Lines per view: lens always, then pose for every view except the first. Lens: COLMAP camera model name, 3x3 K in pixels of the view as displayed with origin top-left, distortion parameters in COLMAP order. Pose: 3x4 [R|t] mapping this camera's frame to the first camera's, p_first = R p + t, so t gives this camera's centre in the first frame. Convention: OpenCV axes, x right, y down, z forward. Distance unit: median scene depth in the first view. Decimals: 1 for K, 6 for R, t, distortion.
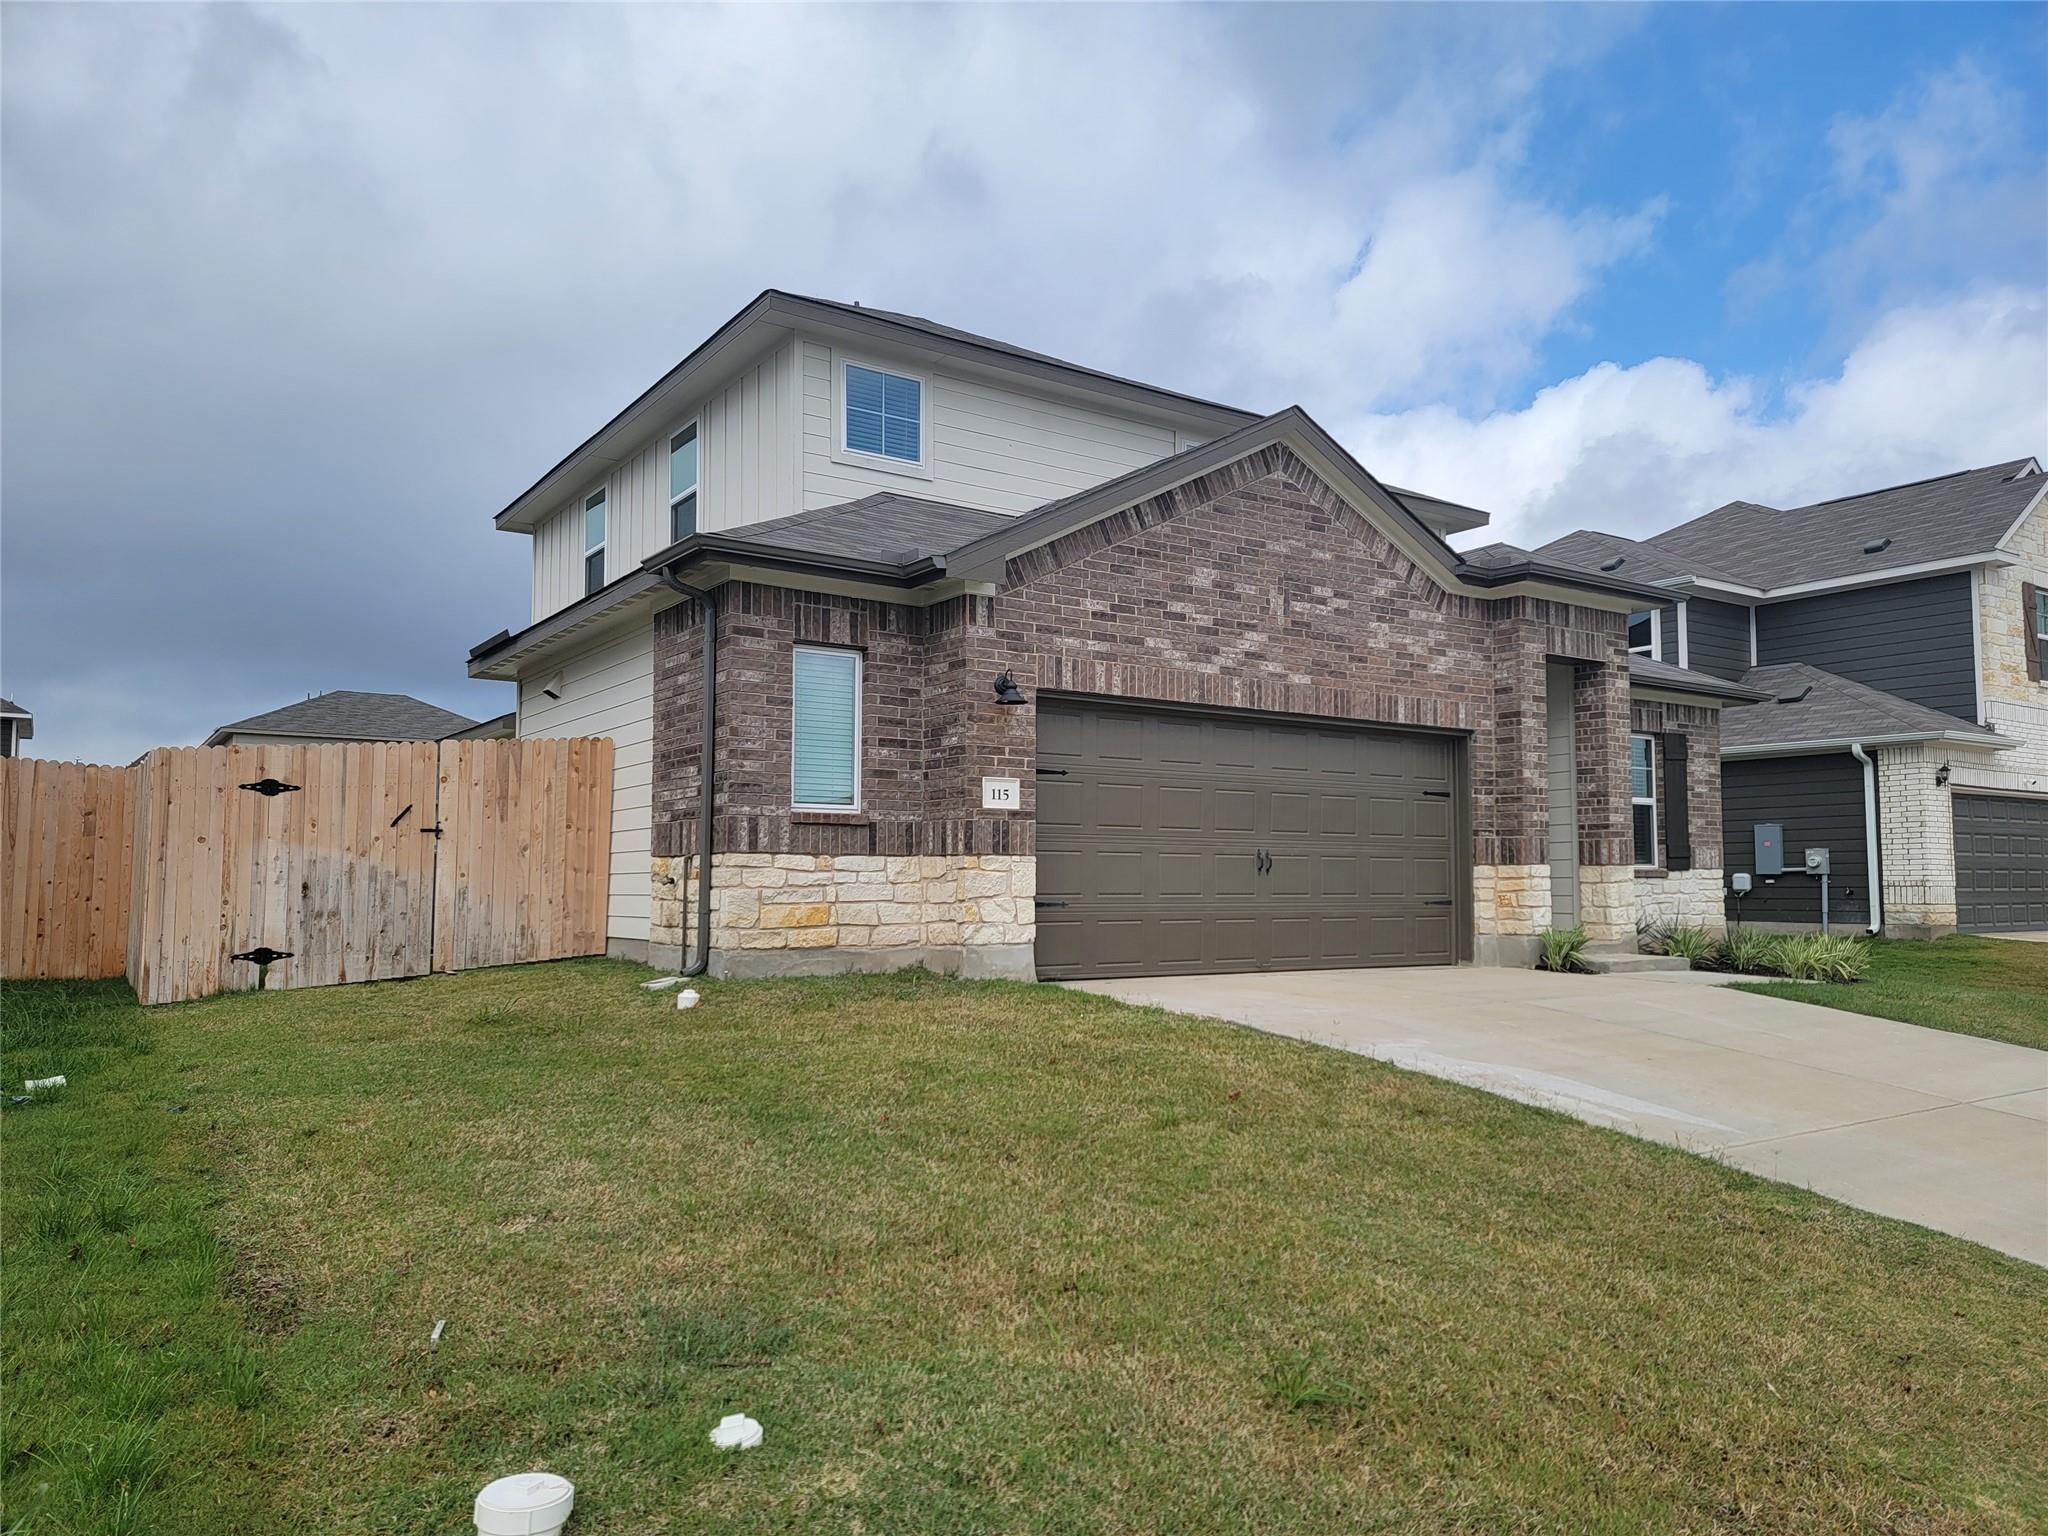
lens RADIAL K [[1398.4, 0, 1011.5], [0, 1398.4, 789.3], [0, 0, 1]] dist [0.089069, -0.078760]
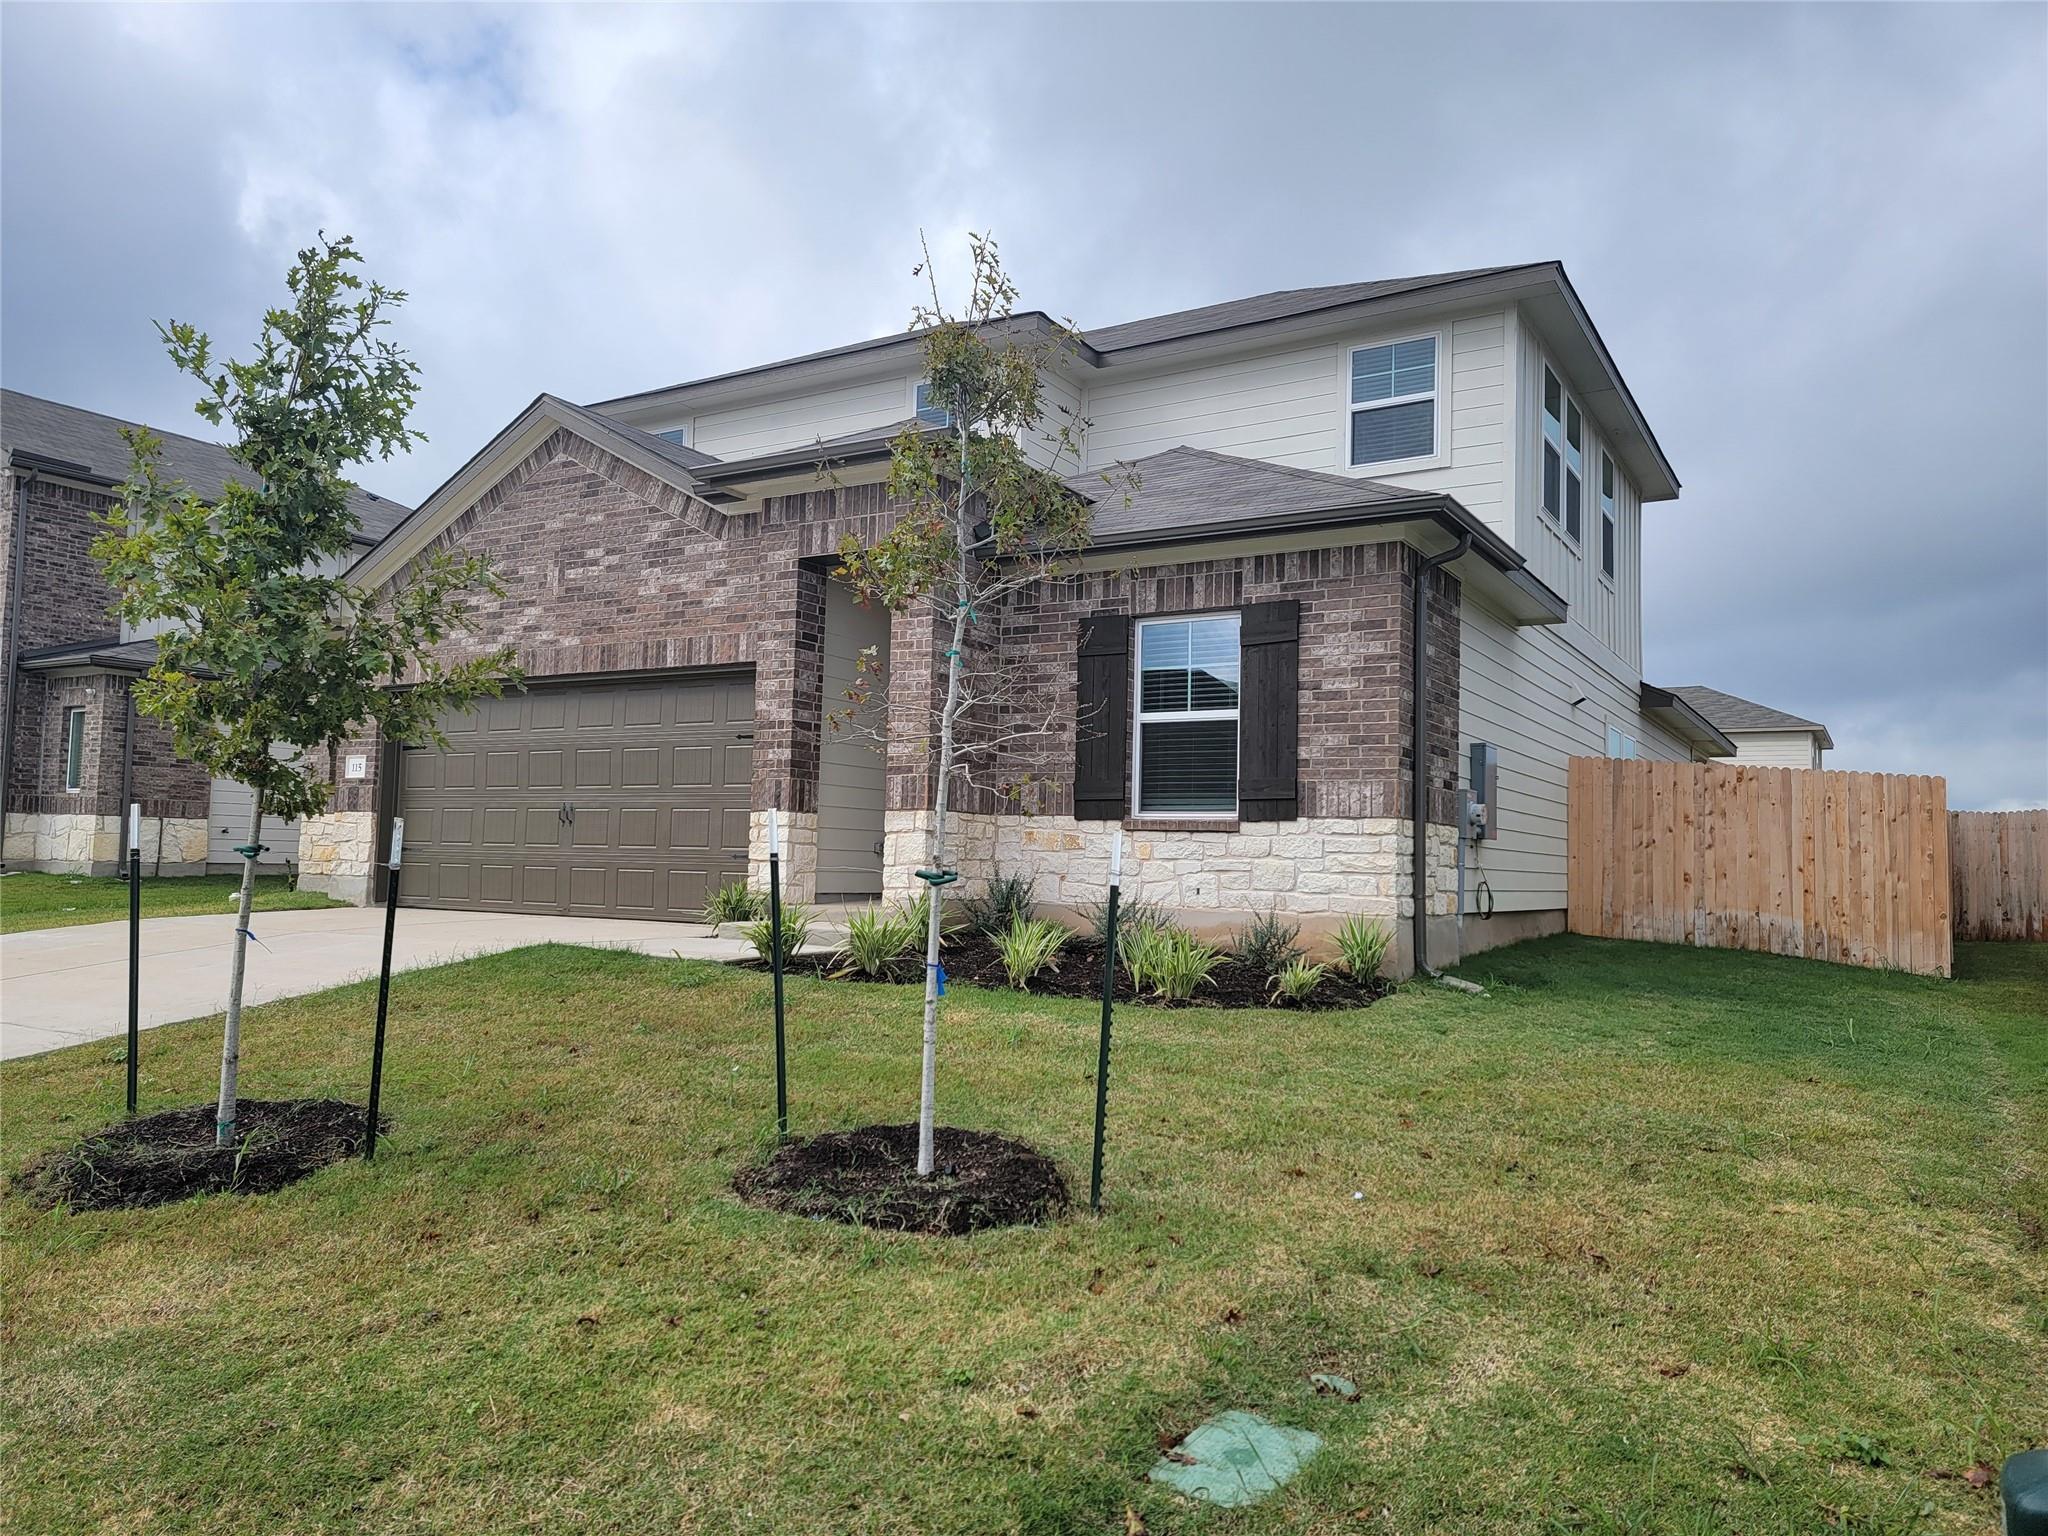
lens RADIAL K [[1398.4, 0, 1011.5], [0, 1398.4, 789.3], [0, 0, 1]] dist [0.089069, -0.078760]
pose [[0.417052, -0.043103, -0.907860, 1.252757], [0.034680, 0.998902, -0.031494, 0.075163], [0.908221, -0.018350, 0.418088, 0.815901]]
